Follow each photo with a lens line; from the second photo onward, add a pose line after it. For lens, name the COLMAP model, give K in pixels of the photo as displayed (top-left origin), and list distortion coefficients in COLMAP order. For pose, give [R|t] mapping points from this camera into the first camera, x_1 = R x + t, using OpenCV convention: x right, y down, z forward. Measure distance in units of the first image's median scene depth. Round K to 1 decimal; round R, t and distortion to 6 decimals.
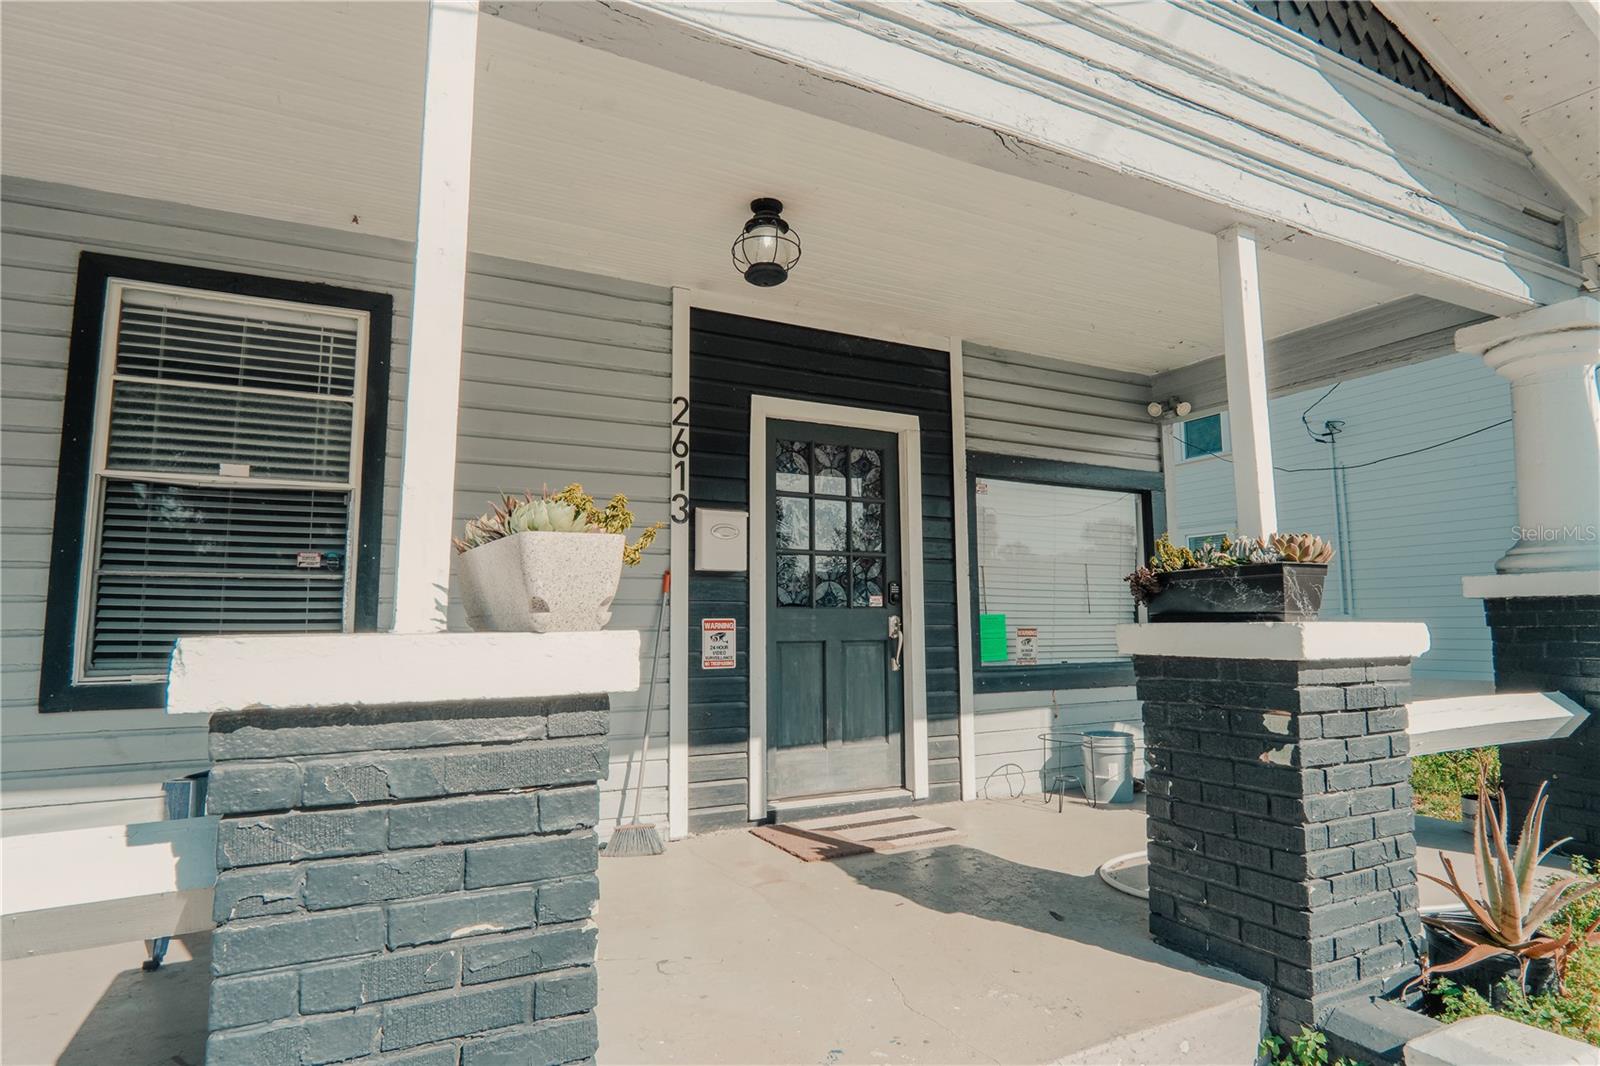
lens RADIAL K [[857.2, 0, 809.6], [0, 857.2, 531.1], [0, 0, 1]] dist [-0.028667, 0.001148]
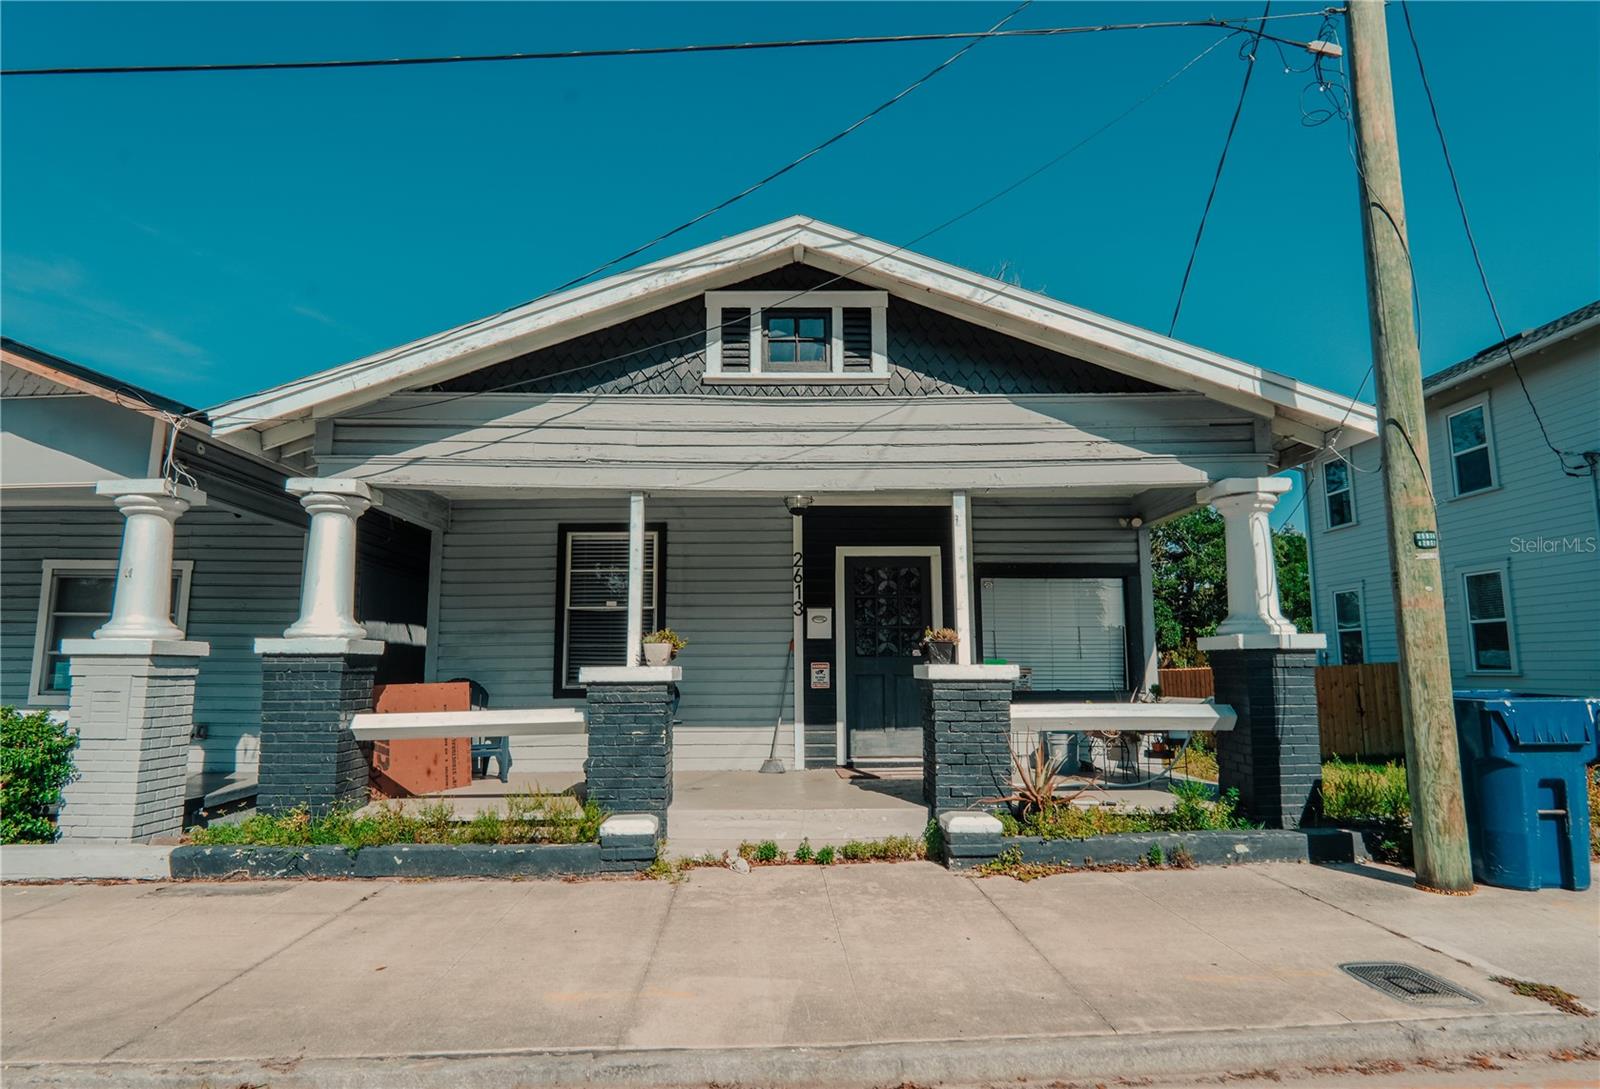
lens RADIAL K [[904.7, 0, 792.3], [0, 904.7, 540.4], [0, 0, 1]] dist [-0.026750, 0.001869]
pose [[0.894296, -0.060671, -0.443343, 0.801838], [0.046675, 0.998009, -0.042426, -0.097392], [0.445034, 0.017249, 0.895347, -0.933623]]
